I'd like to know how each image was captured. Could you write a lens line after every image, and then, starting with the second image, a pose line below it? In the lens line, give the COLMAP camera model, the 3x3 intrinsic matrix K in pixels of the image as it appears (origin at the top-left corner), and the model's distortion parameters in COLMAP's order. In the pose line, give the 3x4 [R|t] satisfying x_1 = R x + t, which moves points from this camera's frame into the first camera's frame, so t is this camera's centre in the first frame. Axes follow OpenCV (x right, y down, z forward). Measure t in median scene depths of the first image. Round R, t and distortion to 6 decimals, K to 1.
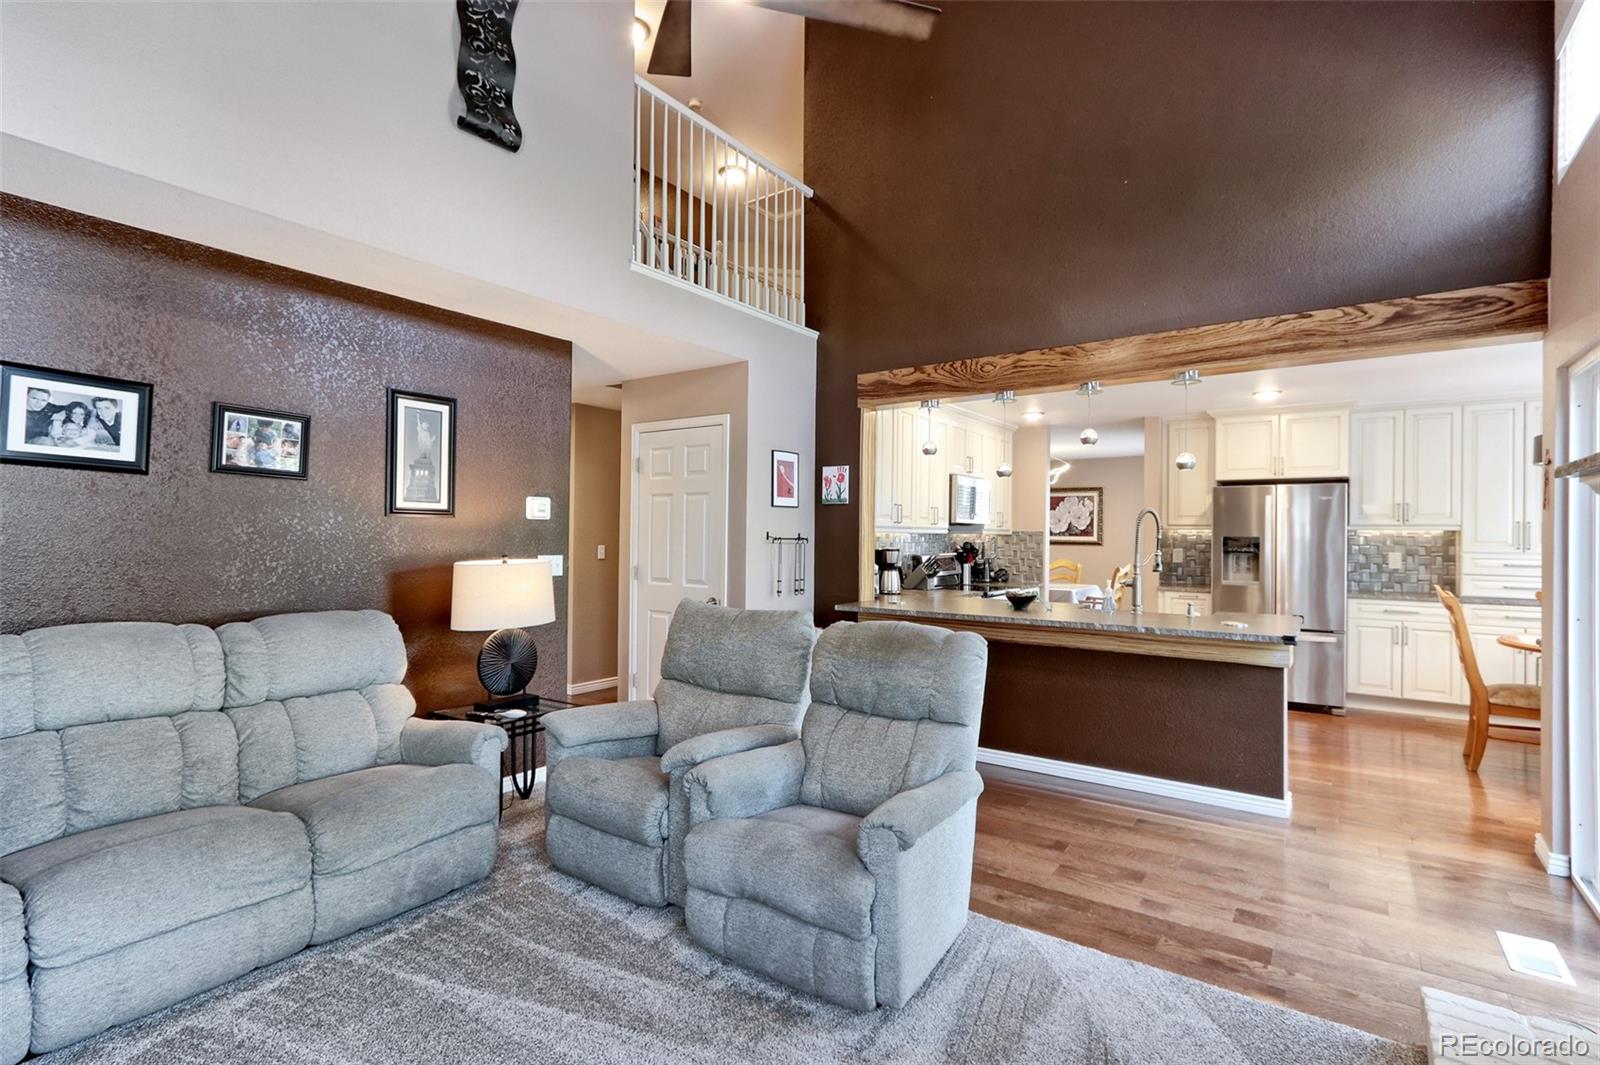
lens RADIAL K [[763.0, 0, 788.7], [0, 763.0, 530.4], [0, 0, 1]] dist [-0.002483, 0.001054]
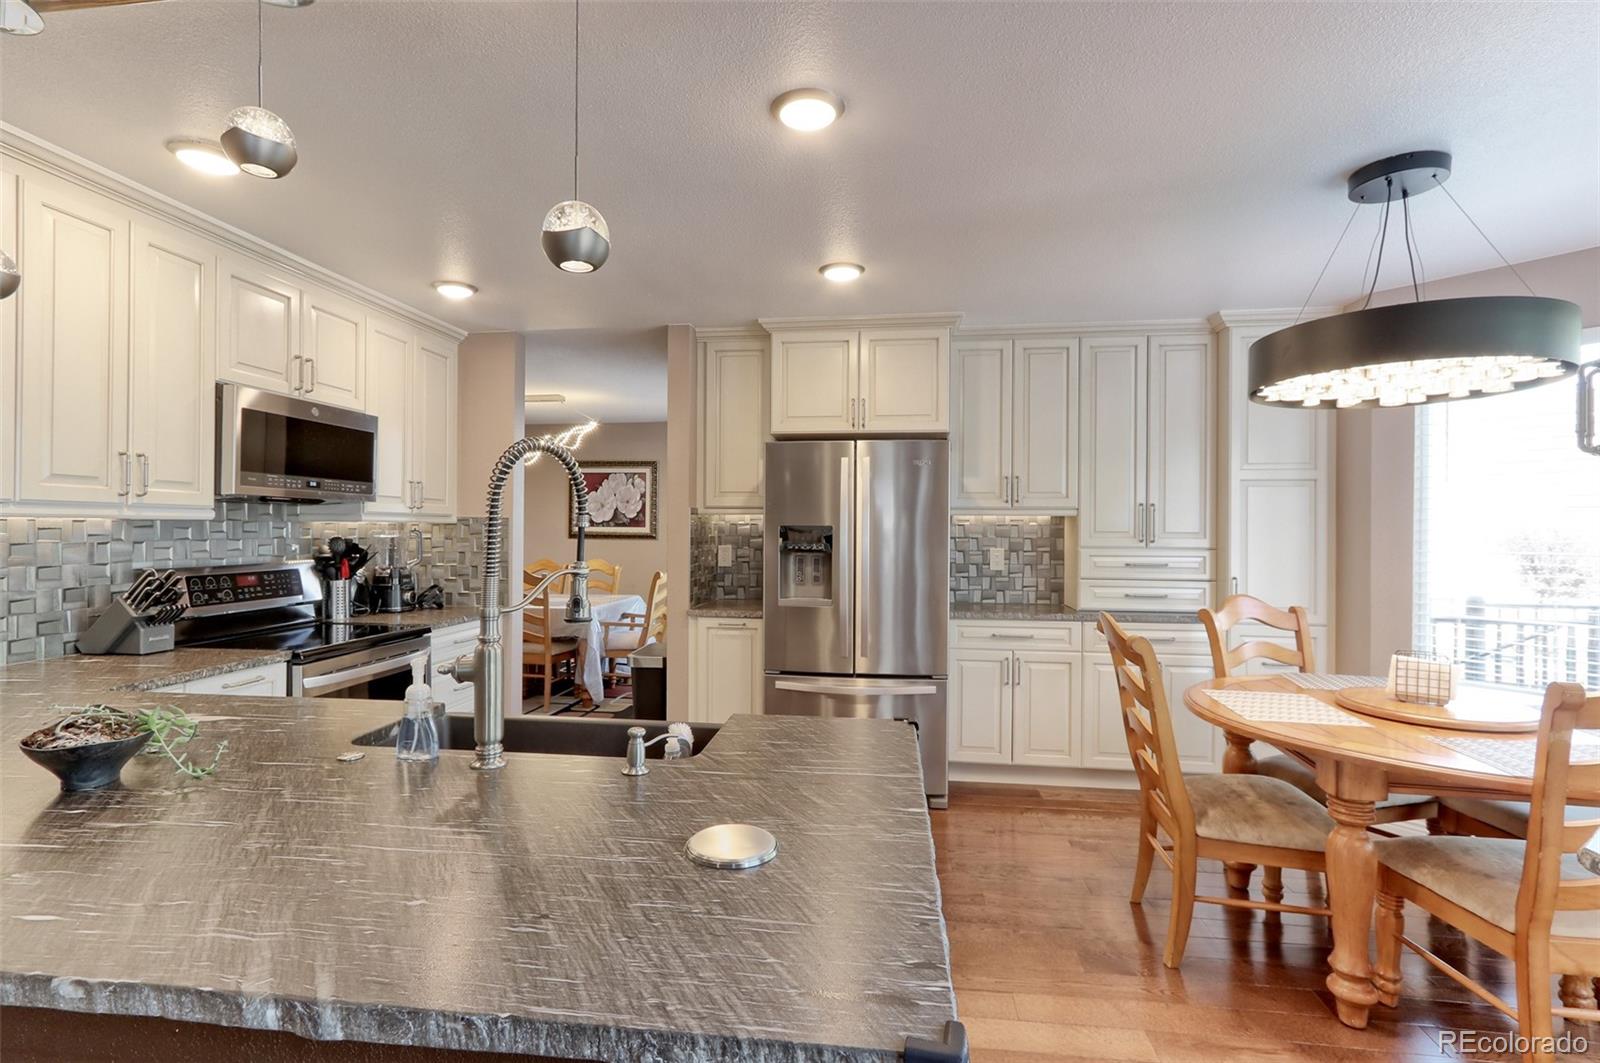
lens RADIAL K [[763.0, 0, 789.2], [0, 763.0, 524.8], [0, 0, 1]] dist [-0.002483, 0.001054]
pose [[0.883390, -0.001347, 0.468636, 0.292784], [-0.000064, 0.999996, 0.002995, 0.005833], [-0.468638, -0.002676, 0.883386, 0.463654]]
